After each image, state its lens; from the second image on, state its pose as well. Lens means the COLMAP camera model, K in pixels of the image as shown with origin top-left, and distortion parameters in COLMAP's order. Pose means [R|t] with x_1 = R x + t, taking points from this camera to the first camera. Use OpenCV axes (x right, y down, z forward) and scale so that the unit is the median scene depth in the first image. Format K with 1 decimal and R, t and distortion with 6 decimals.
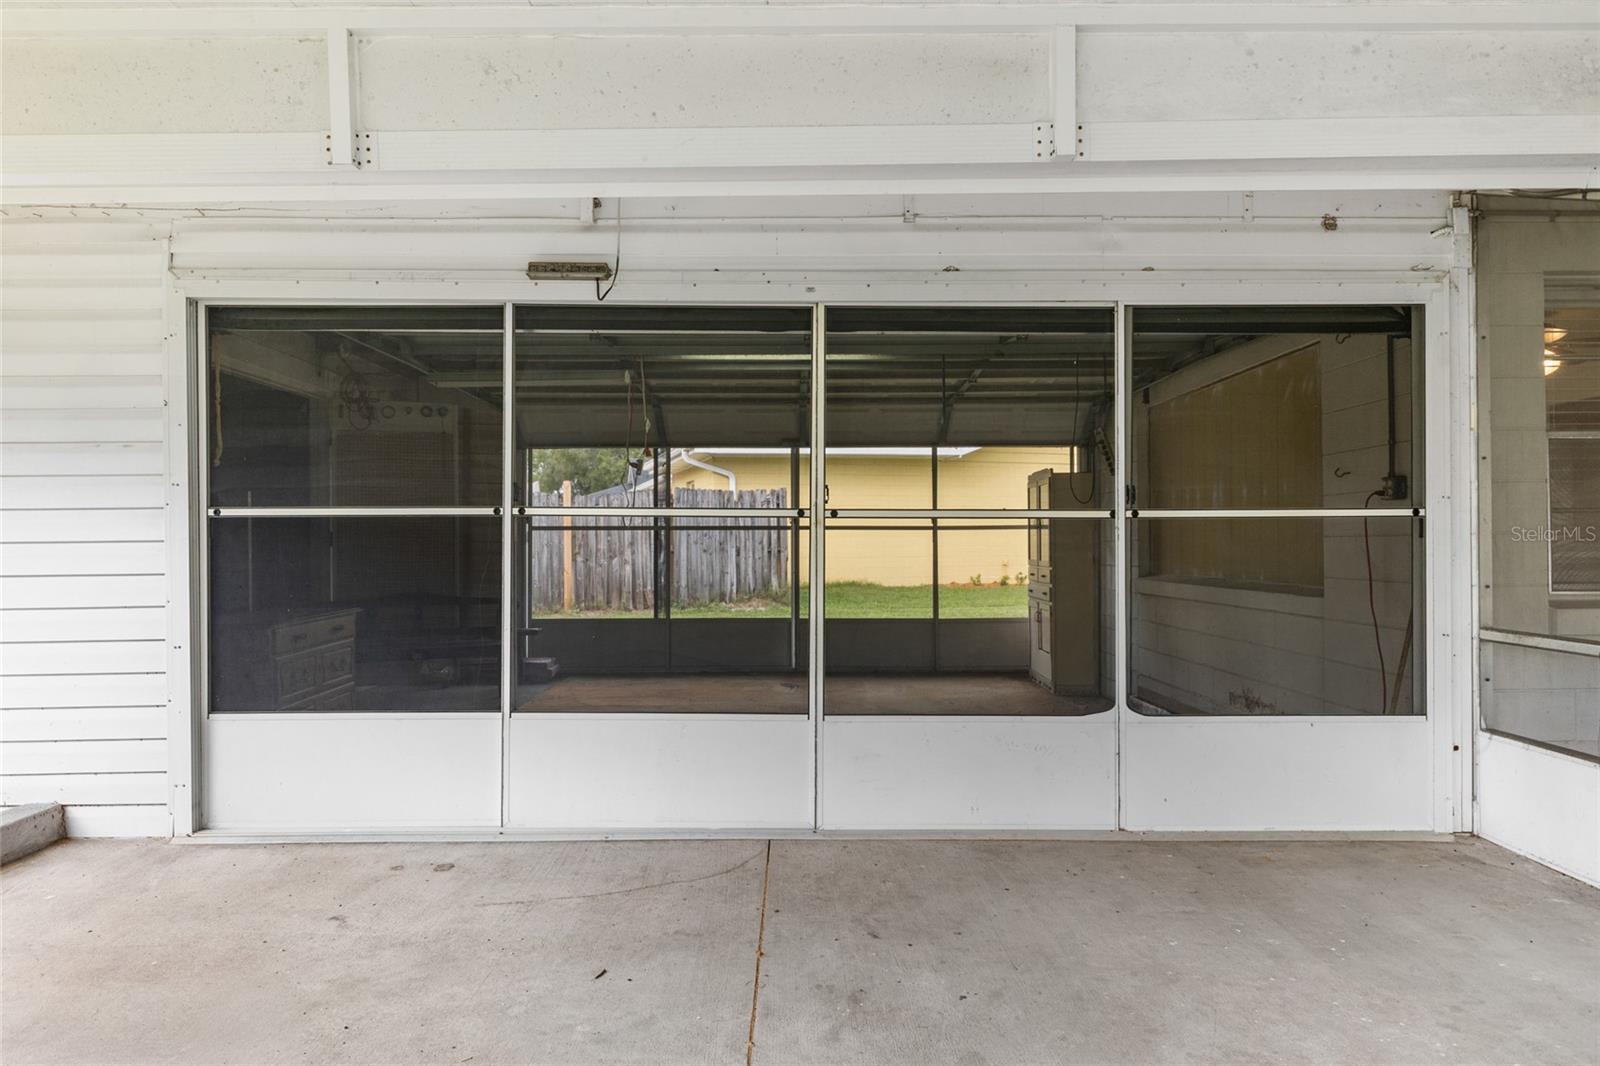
lens RADIAL K [[1012.5, 0, 799.7], [0, 1012.5, 534.7], [0, 0, 1]] dist [0.000325, 0.000043]
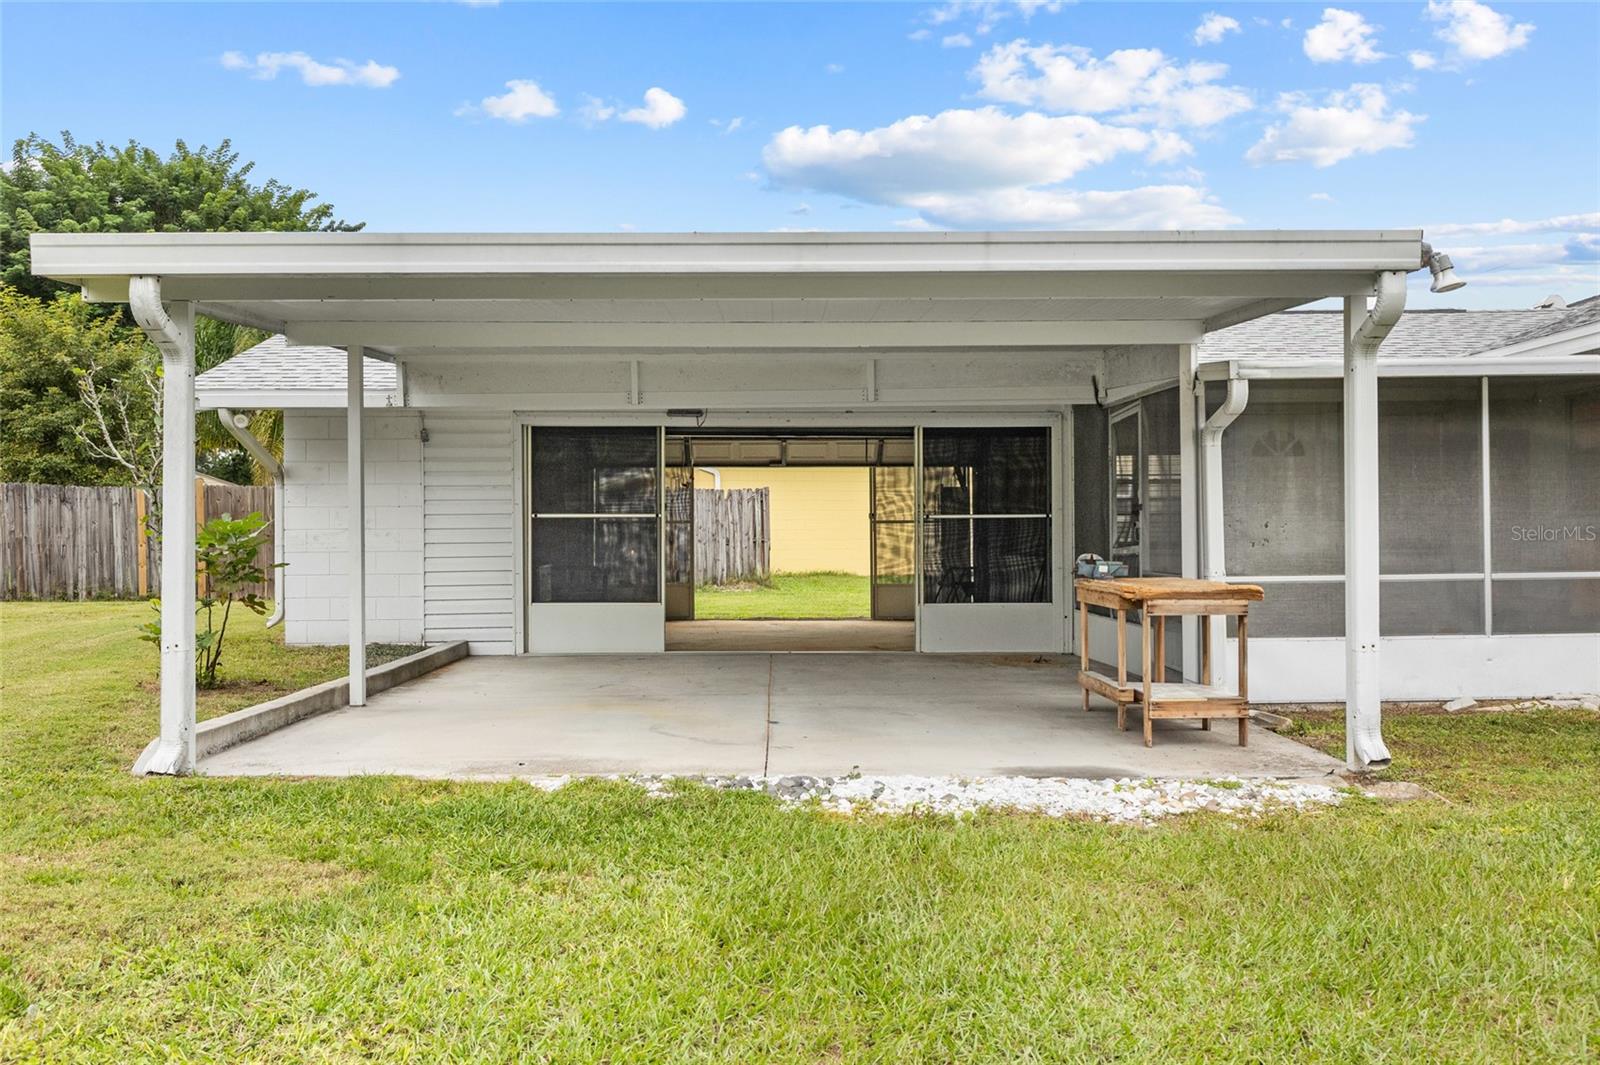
lens RADIAL K [[1331.9, 0, 801.1], [0, 1331.9, 526.8], [0, 0, 1]] dist [0.002715, -0.013399]
pose [[0.999853, 0.000655, 0.017139, -0.011427], [-0.000620, 0.999998, -0.002012, 0.008899], [-0.017140, 0.002001, 0.999851, -2.033335]]
